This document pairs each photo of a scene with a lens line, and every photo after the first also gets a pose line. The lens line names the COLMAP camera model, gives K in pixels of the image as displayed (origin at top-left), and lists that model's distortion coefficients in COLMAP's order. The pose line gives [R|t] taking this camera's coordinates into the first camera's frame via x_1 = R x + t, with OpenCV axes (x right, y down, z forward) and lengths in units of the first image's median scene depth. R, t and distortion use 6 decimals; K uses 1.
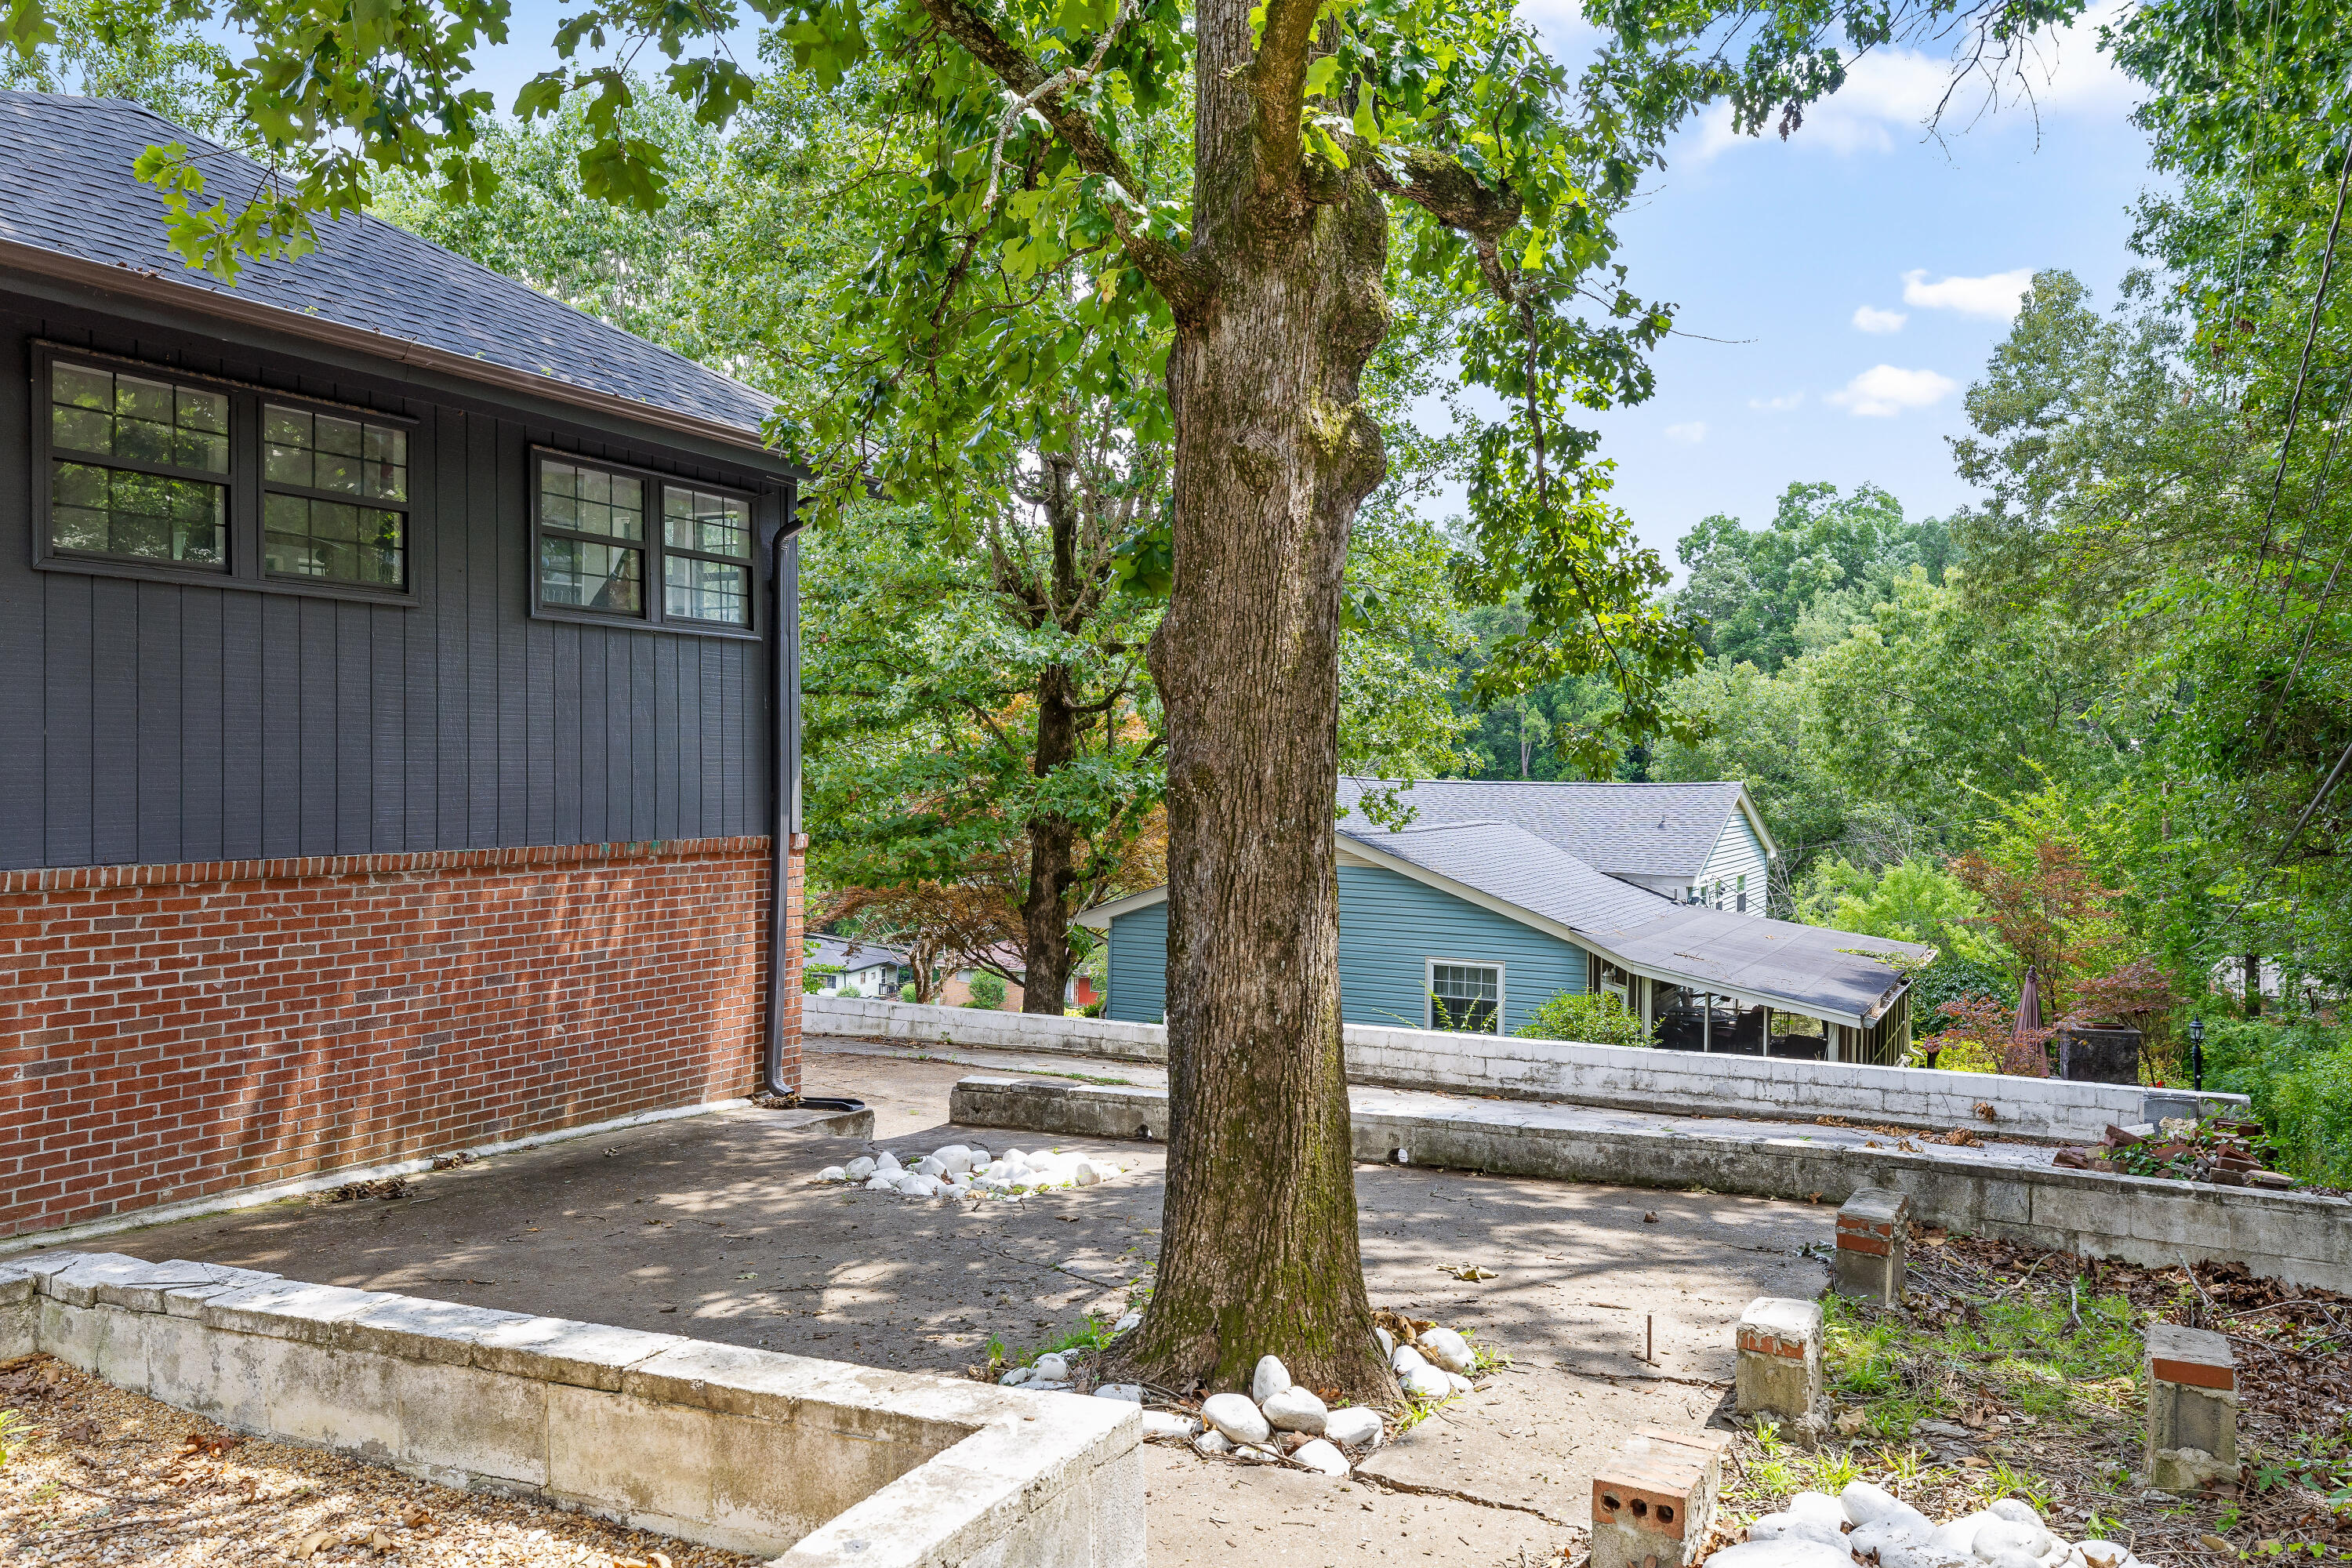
lens RADIAL K [[1722.3, 0, 1165.8], [0, 1722.3, 747.3], [0, 0, 1]] dist [-0.002996, -0.001131]
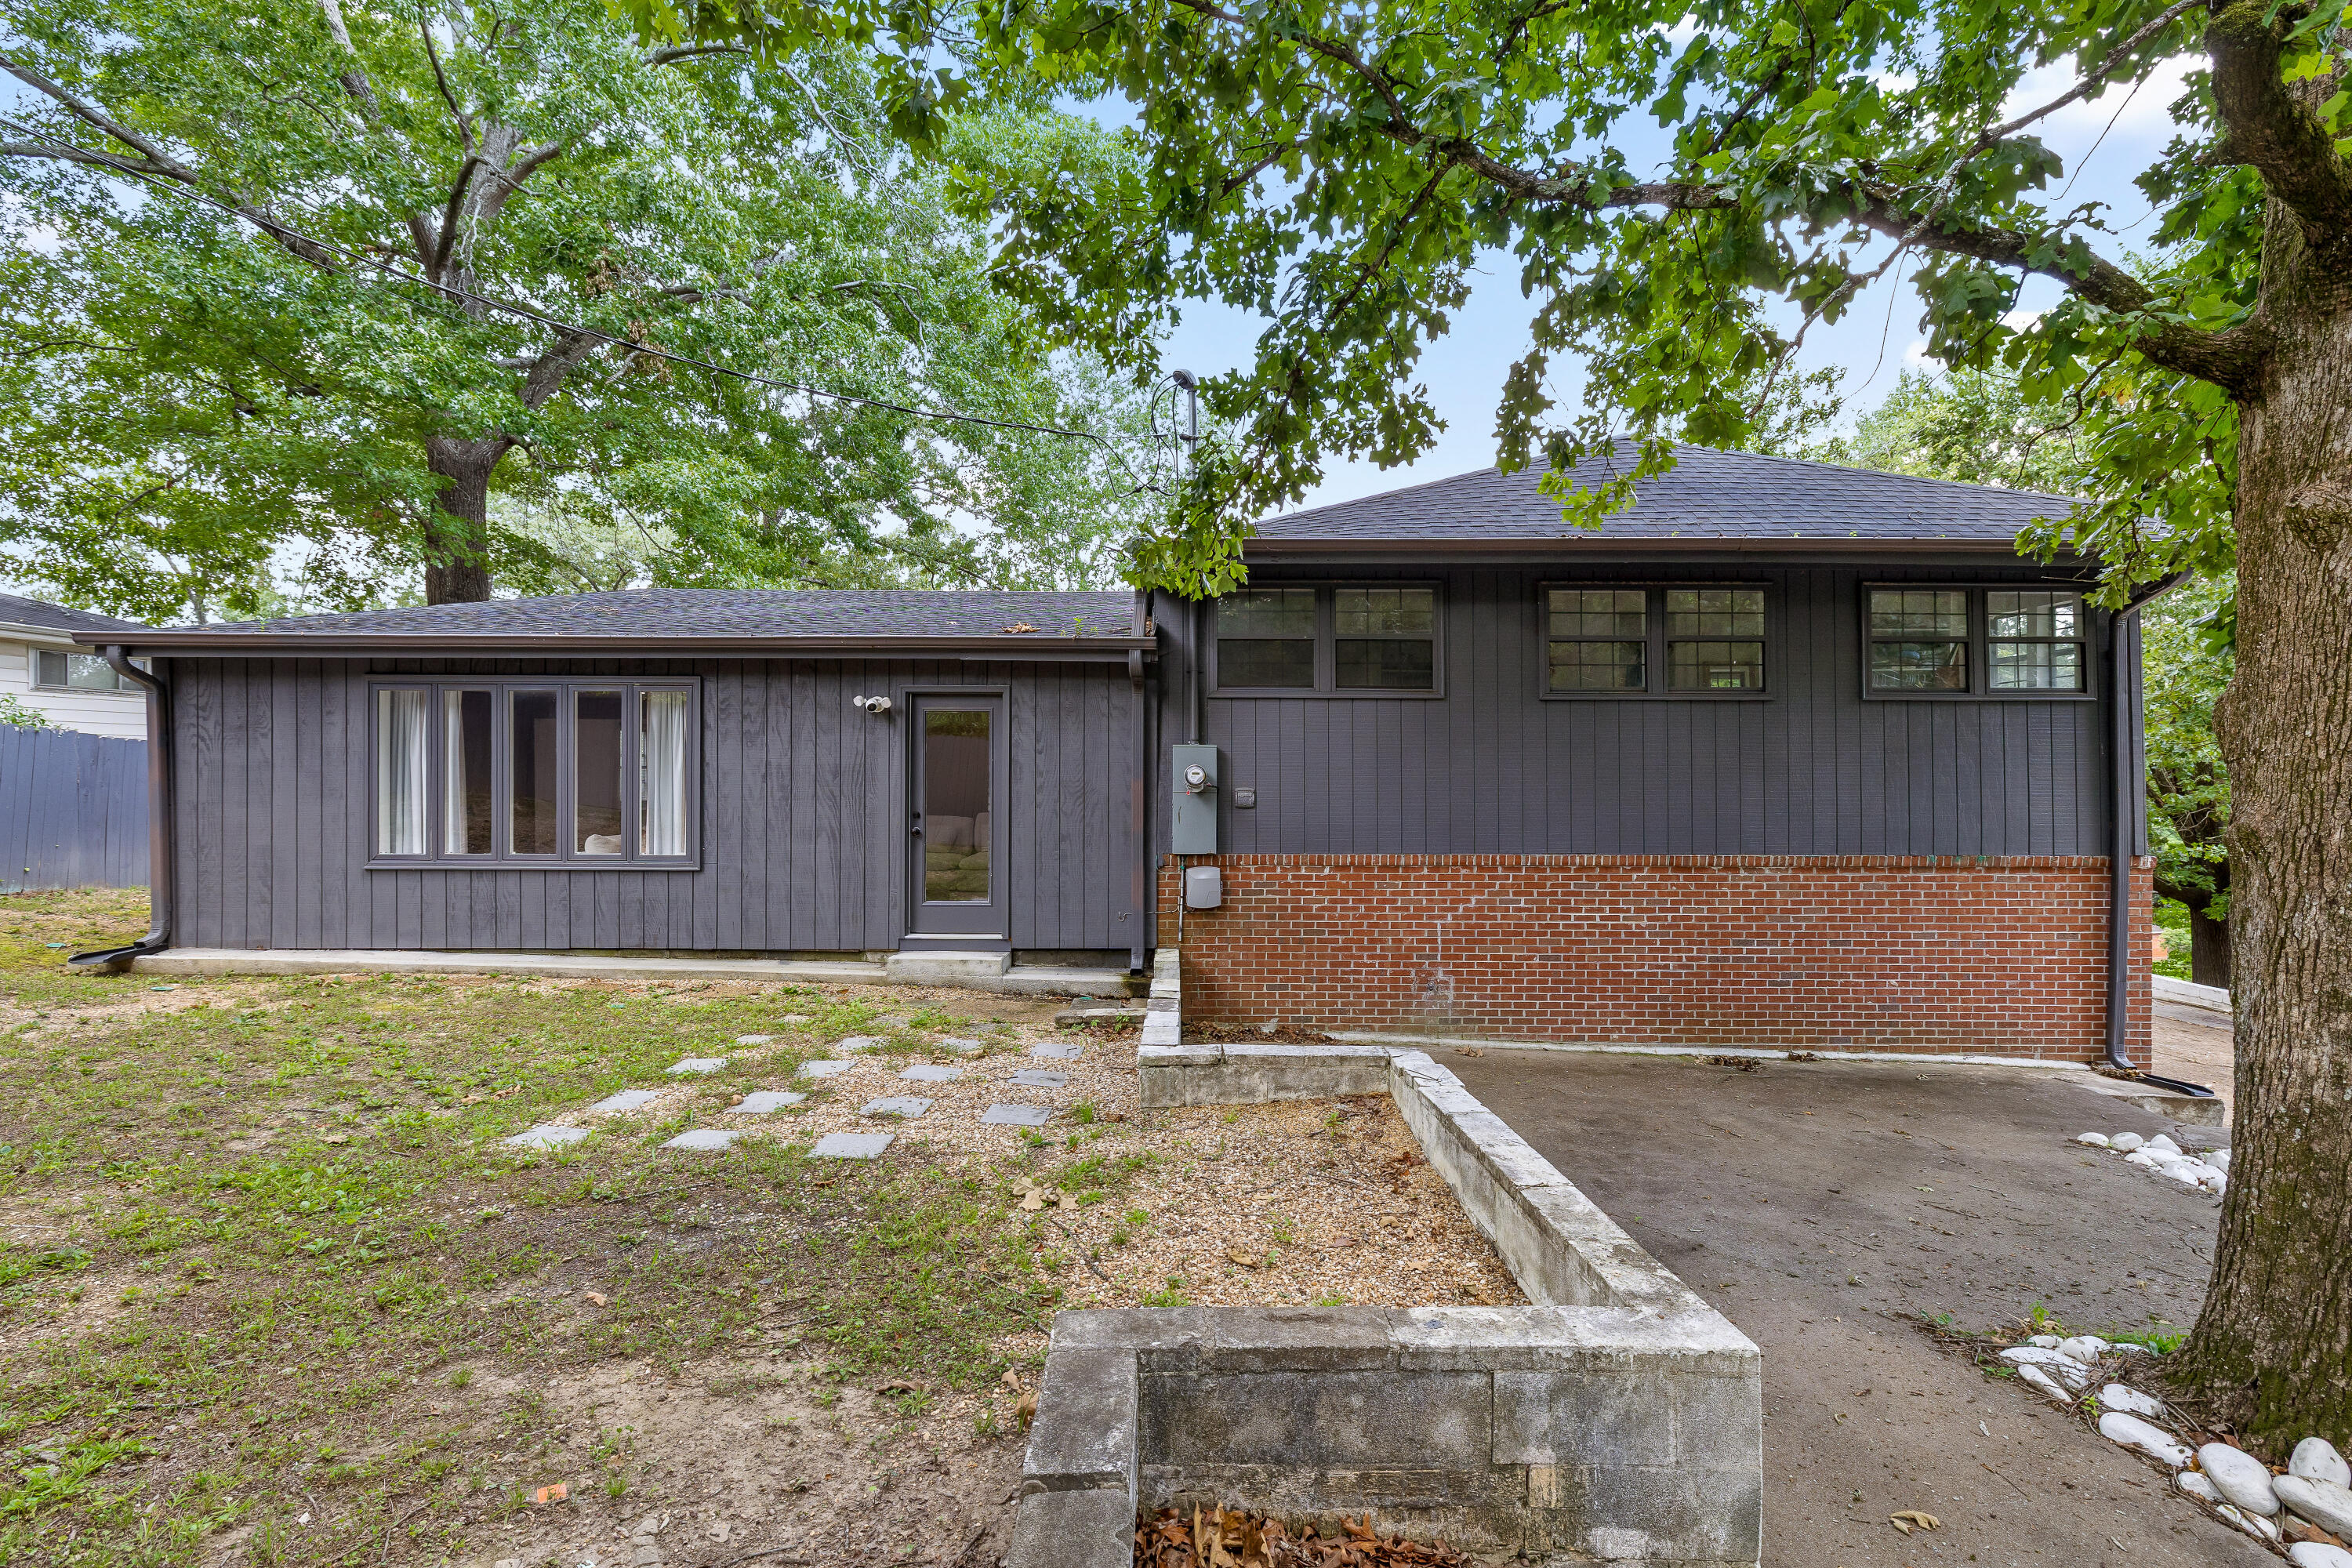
lens RADIAL K [[1030.4, 0, 1205.3], [0, 1030.4, 774.0], [0, 0, 1]] dist [0.006678, -0.000576]
pose [[0.475952, -0.010564, -0.879408, 0.152871], [0.010454, 0.999925, -0.006355, -0.013348], [0.879409, -0.006169, 0.476027, 0.092718]]
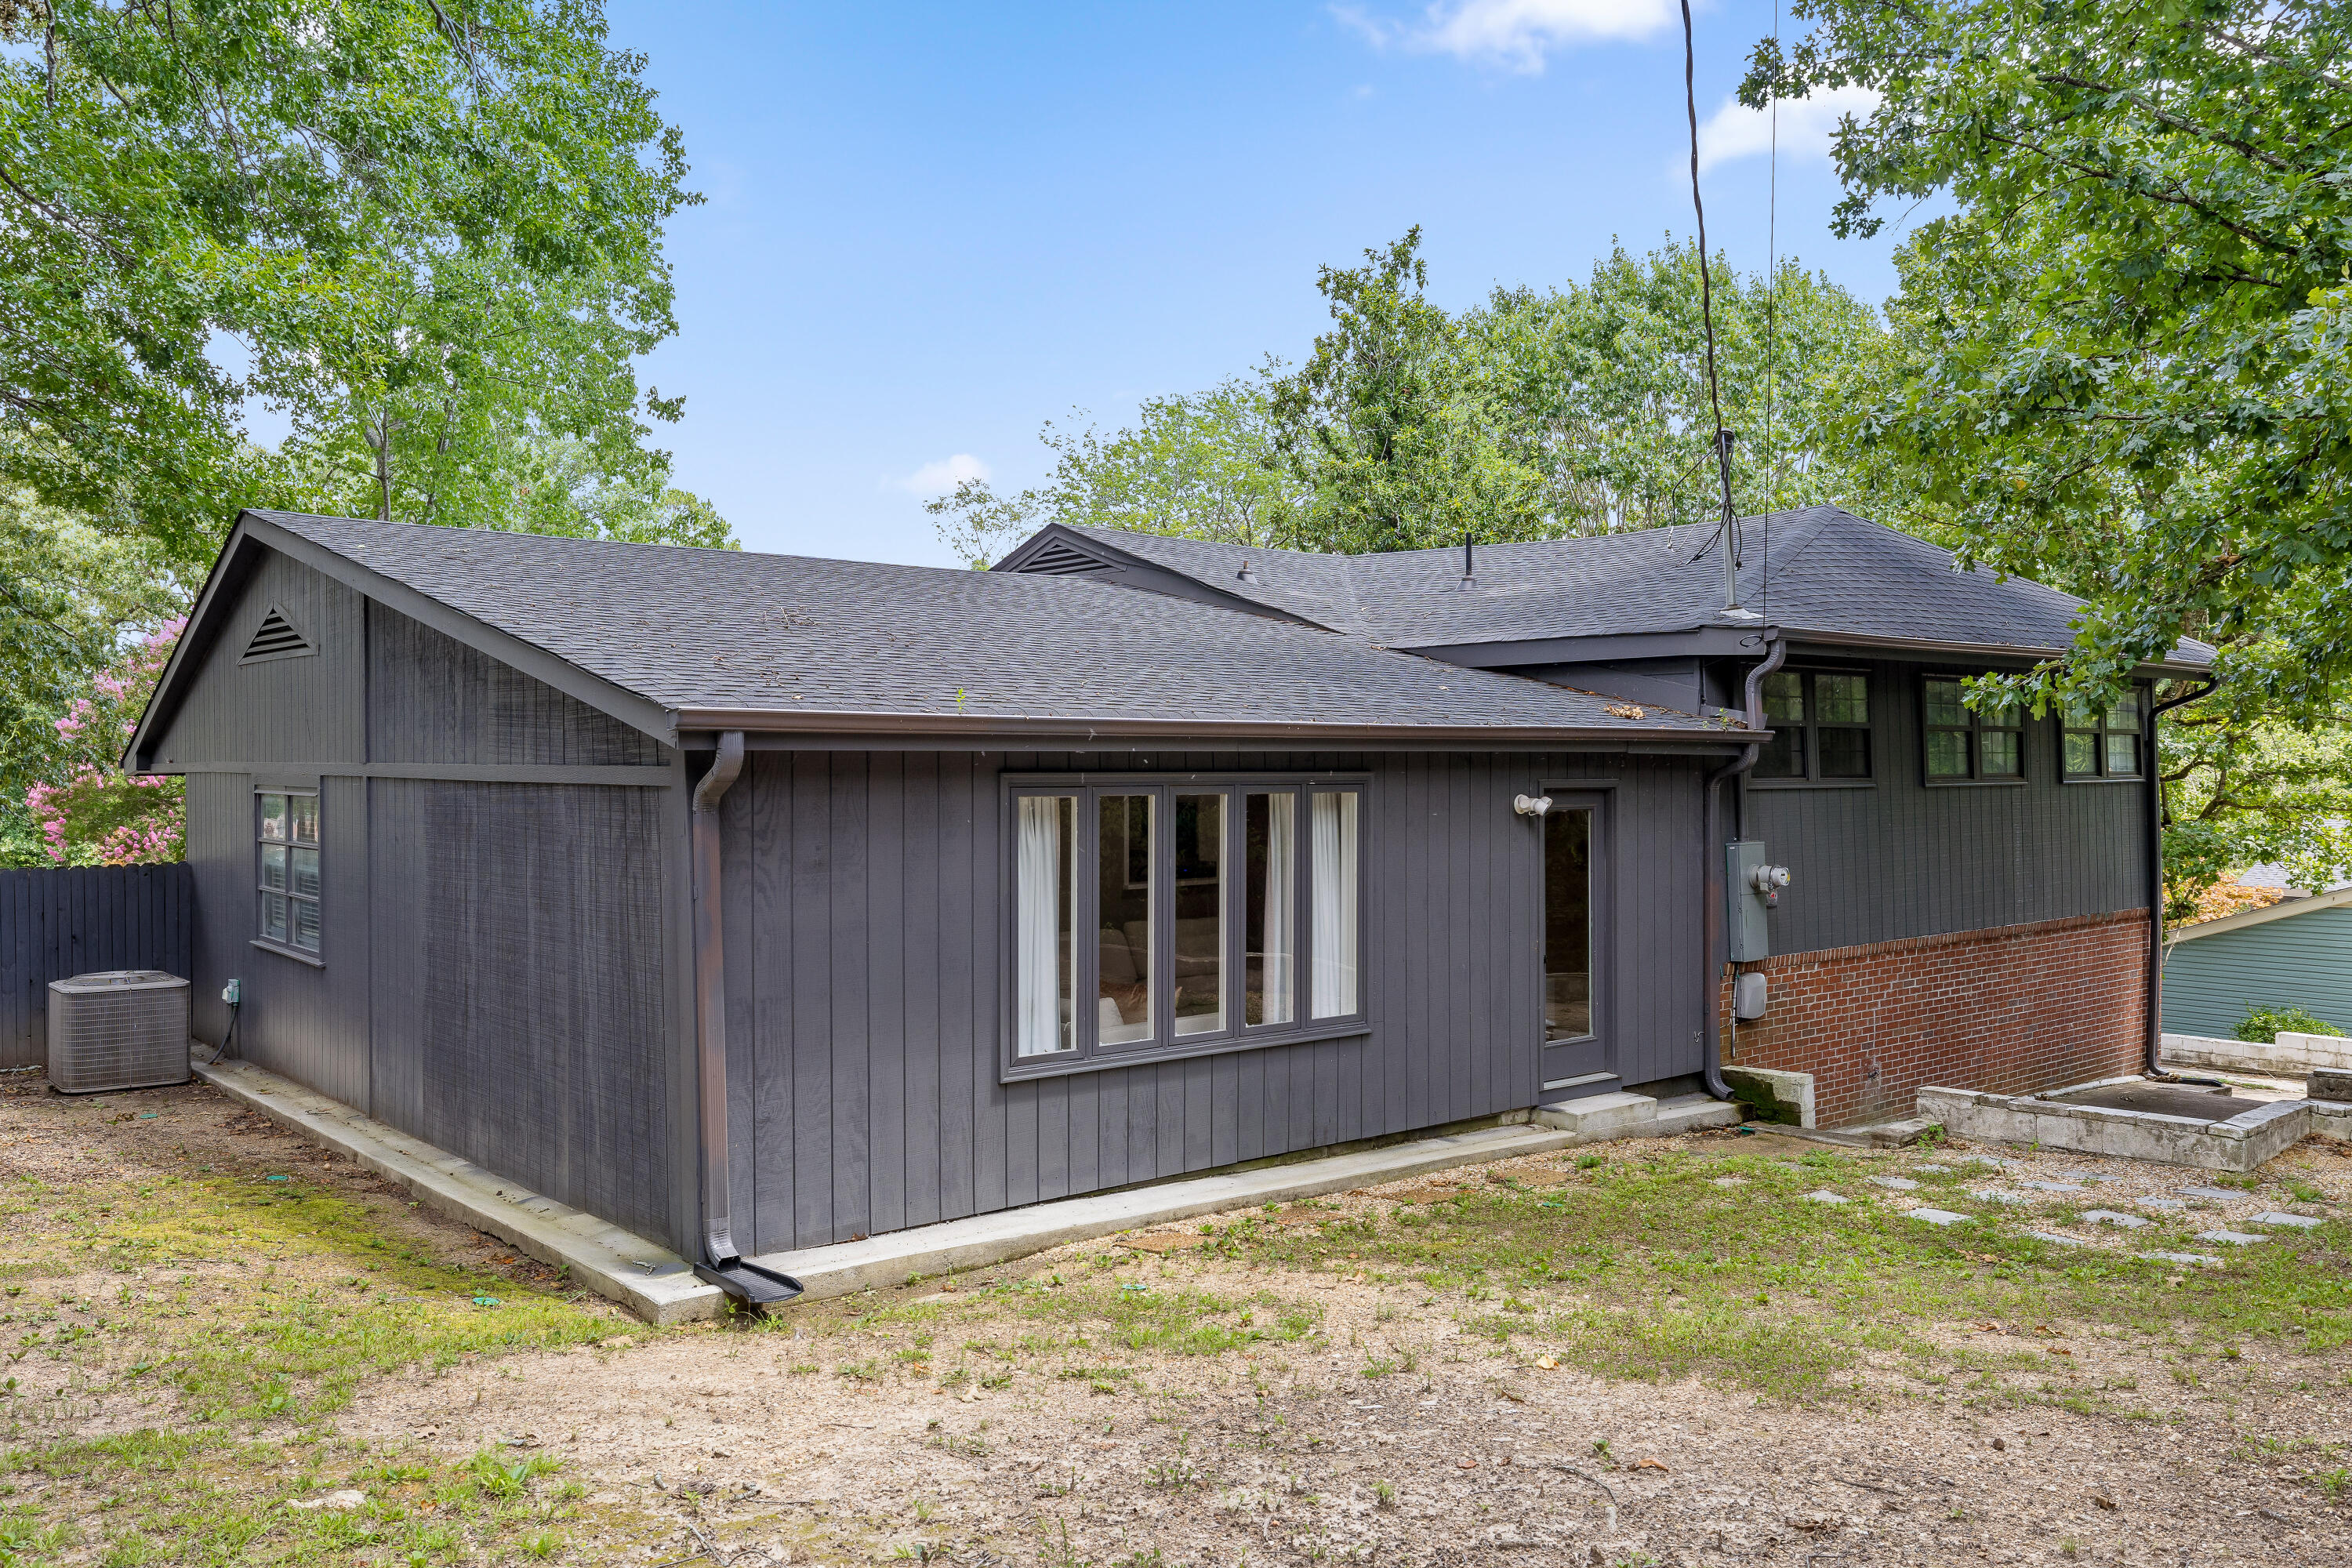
lens RADIAL K [[1780.6, 0, 1162.7], [0, 1780.6, 782.3], [0, 0, 1]] dist [0.001570, 0.002390]
pose [[0.926395, -0.010405, -0.376409, -0.577628], [0.017360, 0.999735, 0.015090, -0.128237], [0.376152, -0.020514, 0.926331, -1.042961]]
